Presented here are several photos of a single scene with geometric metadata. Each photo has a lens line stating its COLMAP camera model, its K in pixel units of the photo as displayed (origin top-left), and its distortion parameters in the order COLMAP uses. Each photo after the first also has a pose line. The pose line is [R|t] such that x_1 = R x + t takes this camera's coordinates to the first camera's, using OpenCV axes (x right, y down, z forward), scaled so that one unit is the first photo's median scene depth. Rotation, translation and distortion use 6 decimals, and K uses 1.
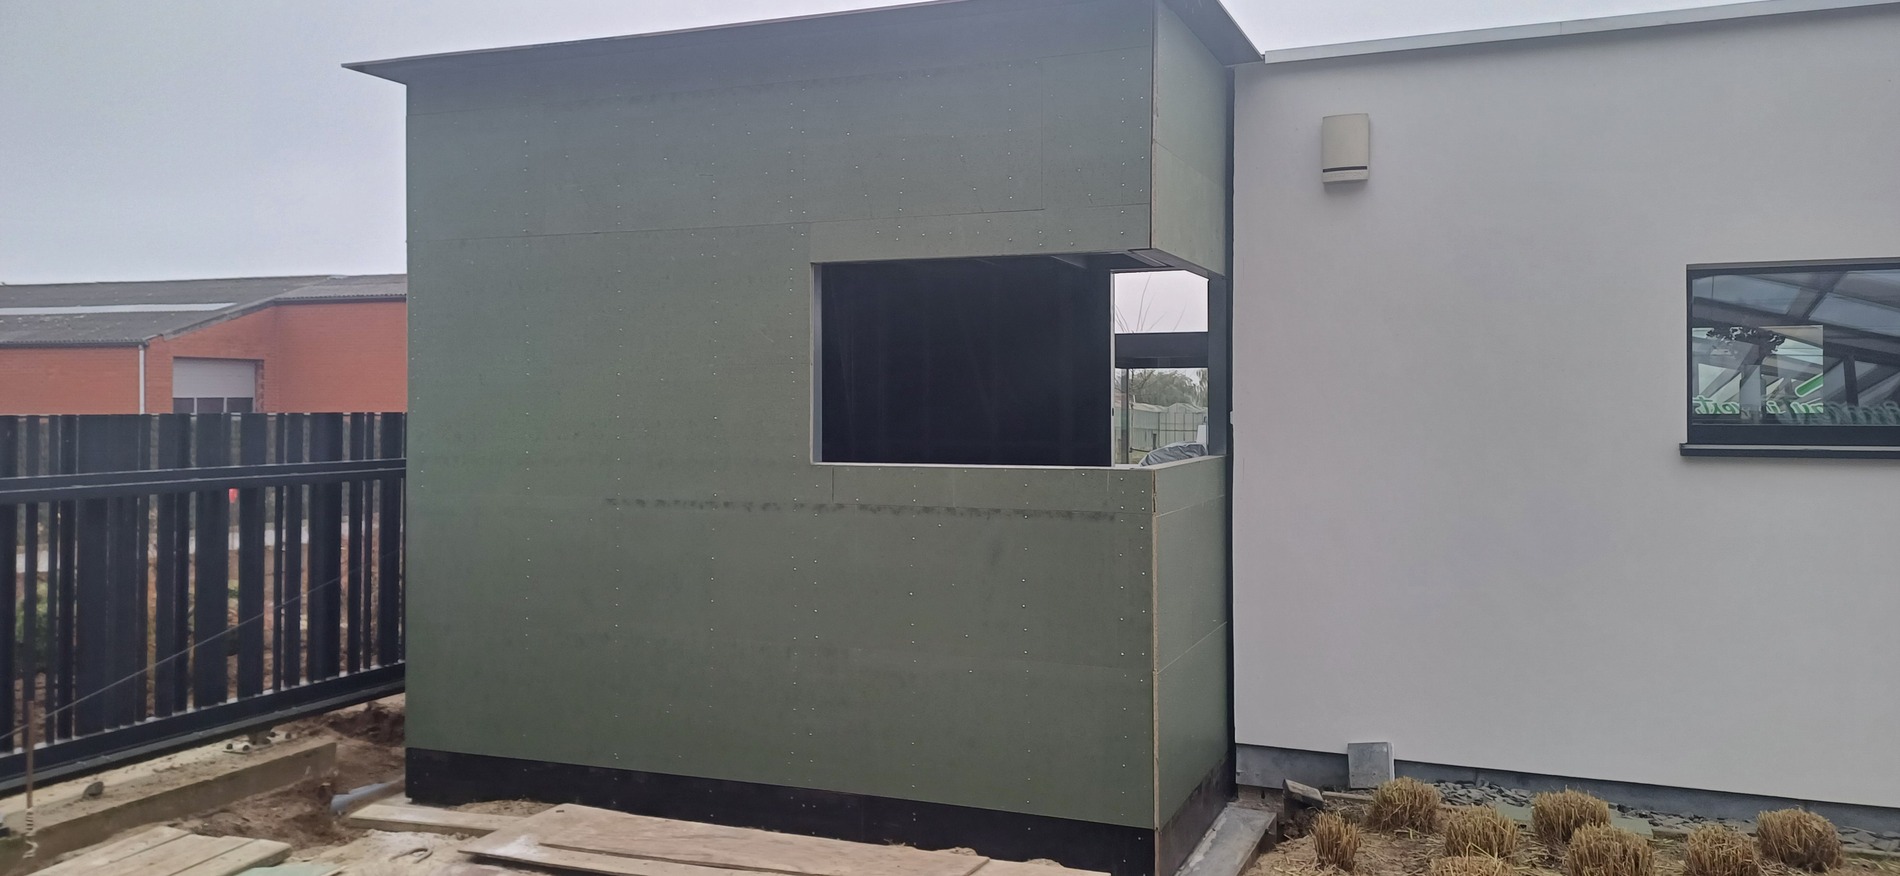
lens RADIAL K [[1429.6, 0, 947.3], [0, 1429.6, 418.3], [0, 0, 1]] dist [0.092935, 0.004473]
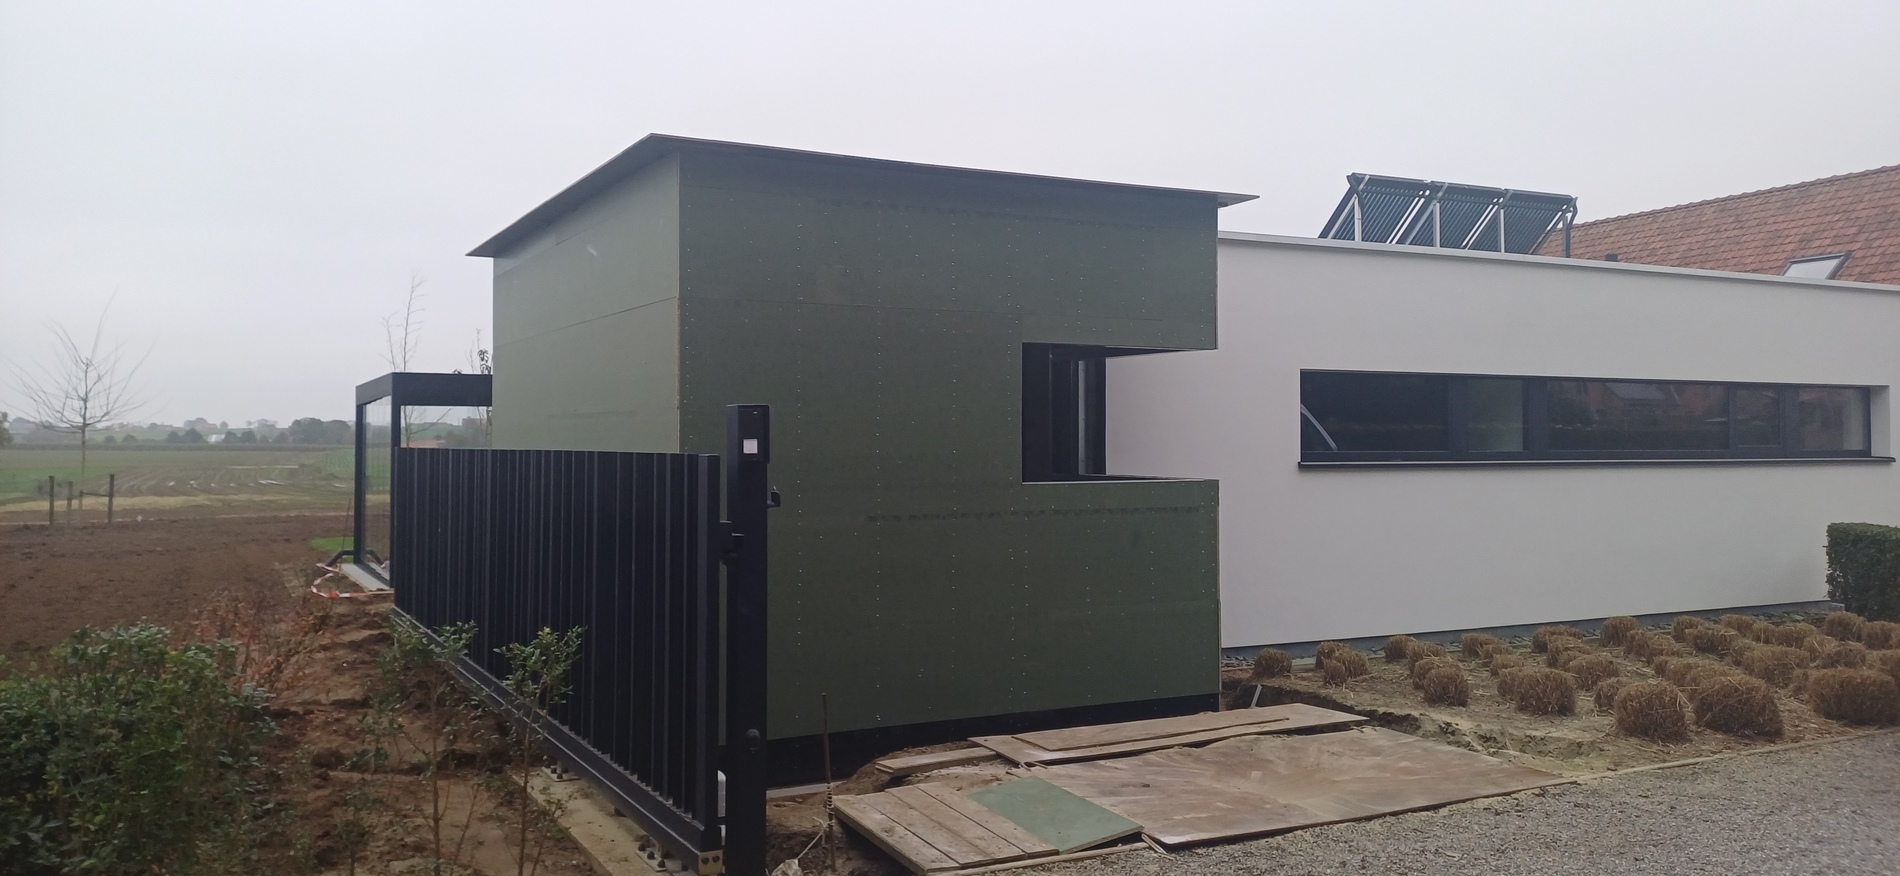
lens RADIAL K [[1418.1, 0, 950.0], [0, 1418.1, 438.0], [0, 0, 1]] dist [0.102982, -0.011848]
pose [[0.640128, 0.001414, 0.768267, -1.201129], [0.008310, 0.999927, -0.008764, -0.001477], [-0.768223, 0.011994, 0.640070, 0.150155]]
